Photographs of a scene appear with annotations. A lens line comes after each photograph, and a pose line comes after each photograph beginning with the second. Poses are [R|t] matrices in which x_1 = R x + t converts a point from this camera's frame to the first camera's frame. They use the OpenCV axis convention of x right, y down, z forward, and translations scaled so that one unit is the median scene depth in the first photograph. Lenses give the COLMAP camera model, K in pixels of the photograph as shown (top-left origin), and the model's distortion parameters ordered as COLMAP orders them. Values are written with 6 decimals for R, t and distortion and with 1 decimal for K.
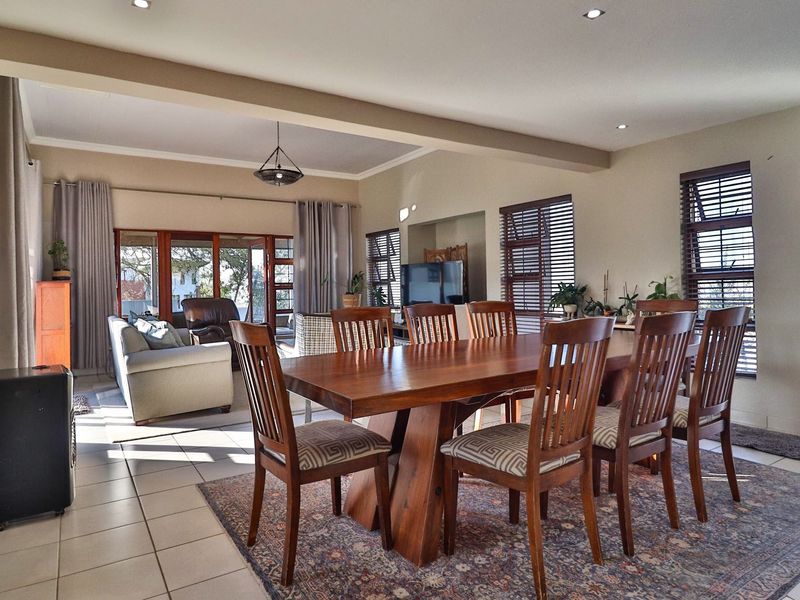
lens RADIAL K [[498.0, 0, 400.5], [0, 498.0, 301.4], [0, 0, 1]] dist [-0.000691, -0.000131]
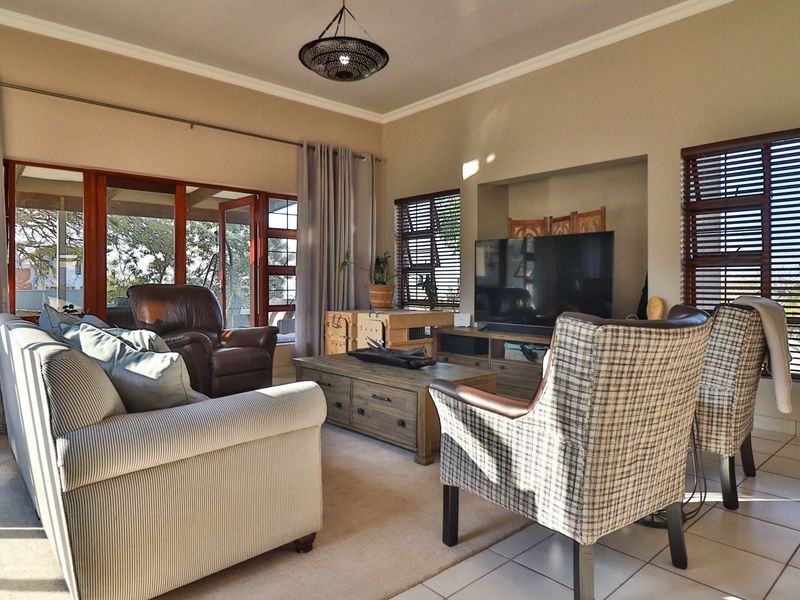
lens RADIAL K [[514.9, 0, 399.7], [0, 514.9, 296.7], [0, 0, 1]] dist [0.000840, -0.004861]
pose [[0.988799, 0.015618, 0.148437, -0.190909], [-0.014967, 0.999873, -0.005502, 0.006739], [-0.148504, 0.003218, 0.988907, 0.314851]]
